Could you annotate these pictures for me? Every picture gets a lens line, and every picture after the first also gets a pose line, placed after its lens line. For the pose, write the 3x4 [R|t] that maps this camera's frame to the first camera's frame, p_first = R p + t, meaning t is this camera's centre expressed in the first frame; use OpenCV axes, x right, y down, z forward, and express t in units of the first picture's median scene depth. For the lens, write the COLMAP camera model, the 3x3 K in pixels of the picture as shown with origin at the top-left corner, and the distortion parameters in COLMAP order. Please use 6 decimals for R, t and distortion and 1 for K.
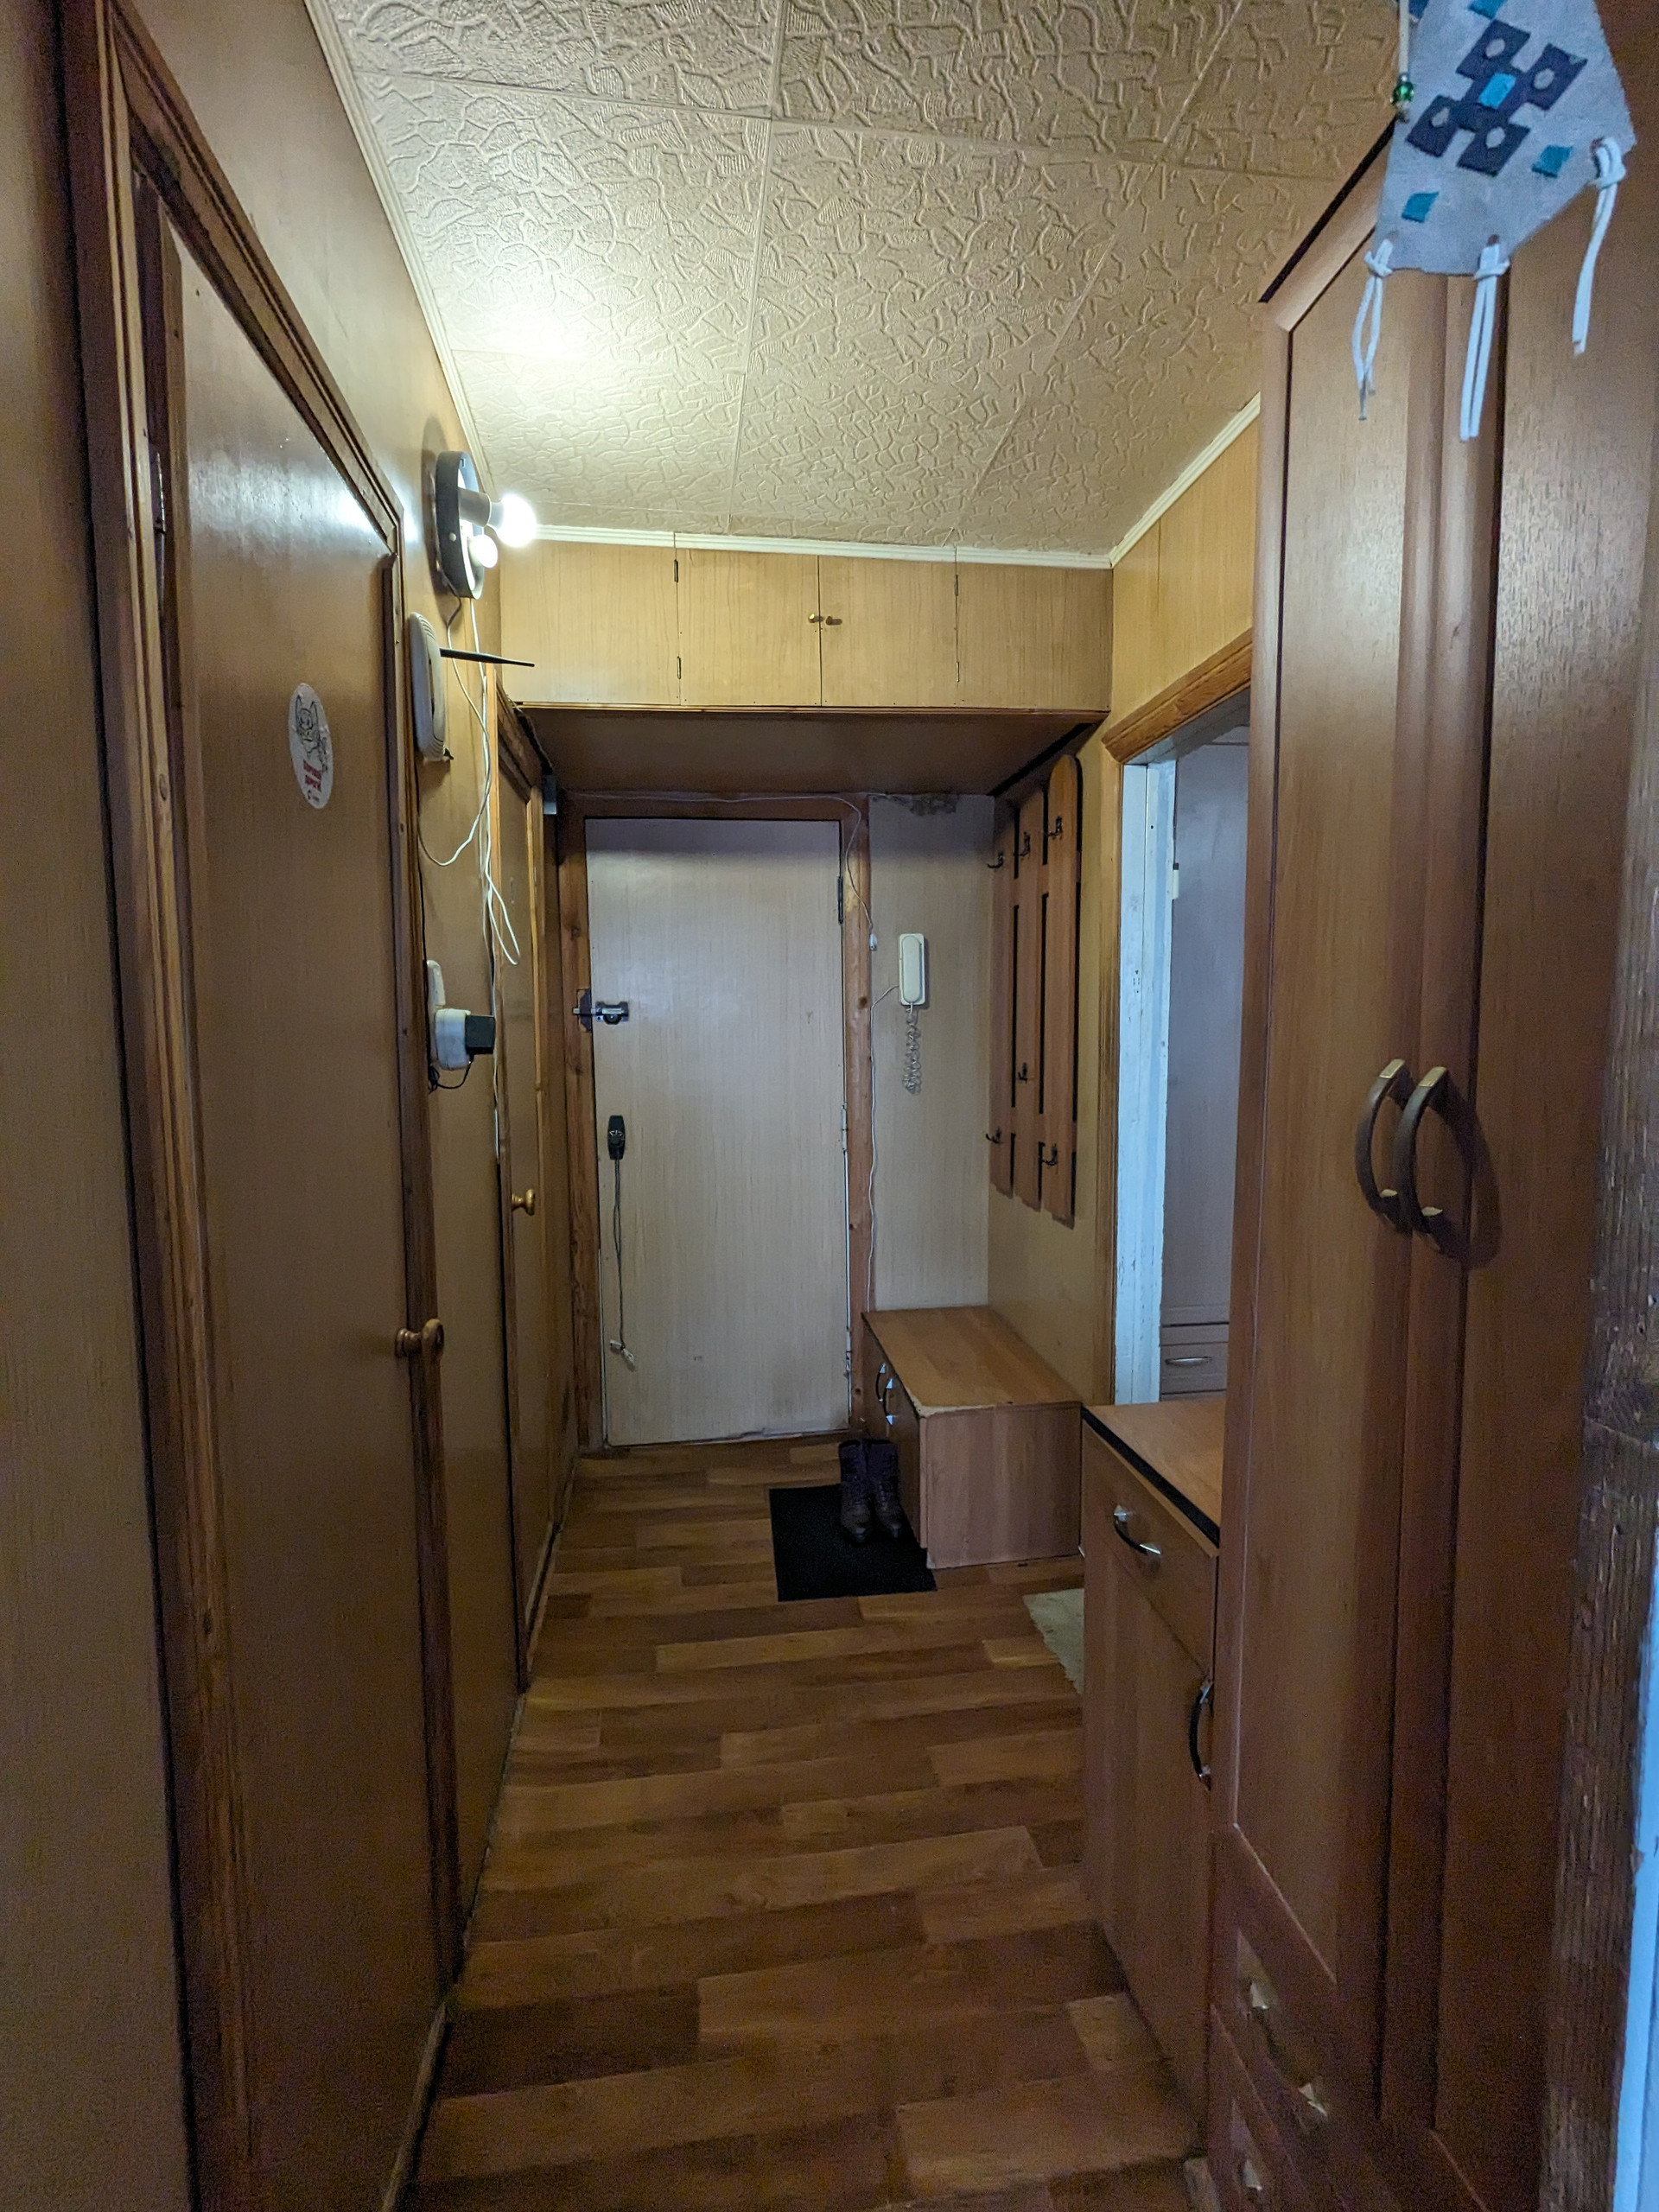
lens RADIAL K [[1024.0, 0, 829.5], [0, 1024.0, 1106.0], [0, 0, 1]] dist [-0.000655, 0.000500]
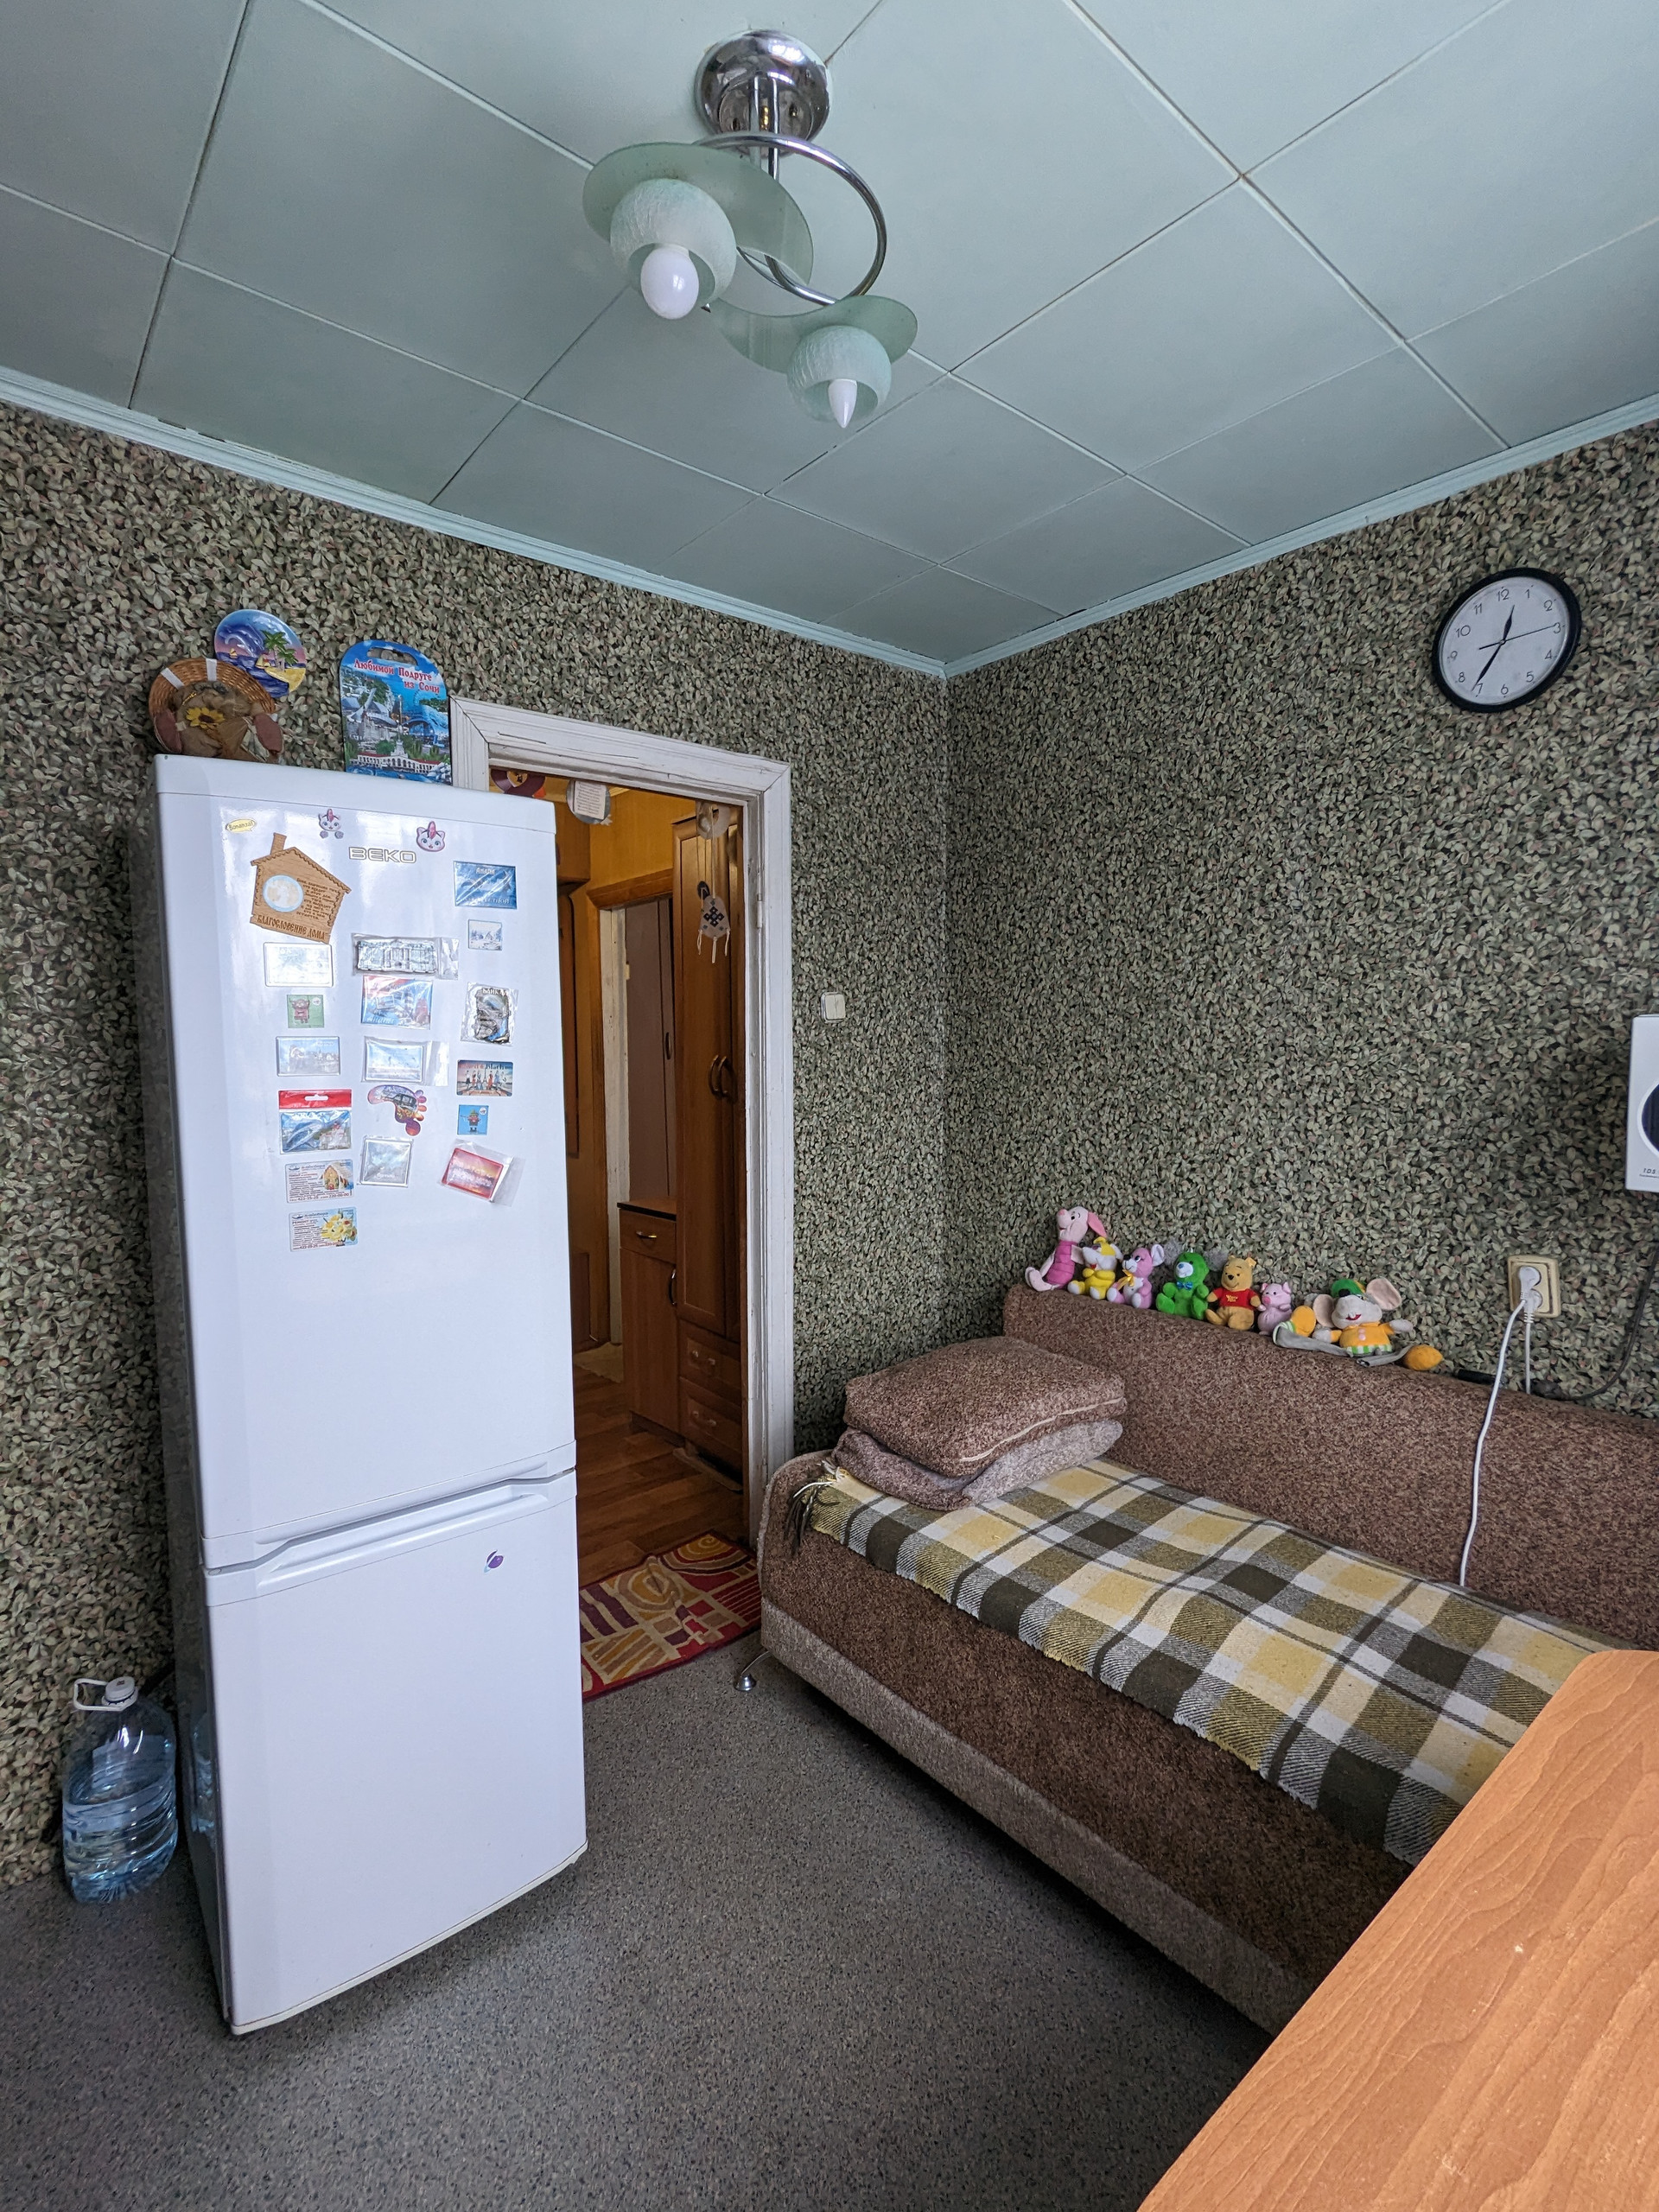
lens RADIAL K [[1024.0, 0, 829.5], [0, 1024.0, 1106.0], [0, 0, 1]] dist [-0.000655, 0.000500]
pose [[0.841421, -0.038561, 0.539002, -0.402061], [0.046698, 0.998908, -0.001435, 0.059192], [-0.538358, 0.026378, 0.842303, -0.846558]]
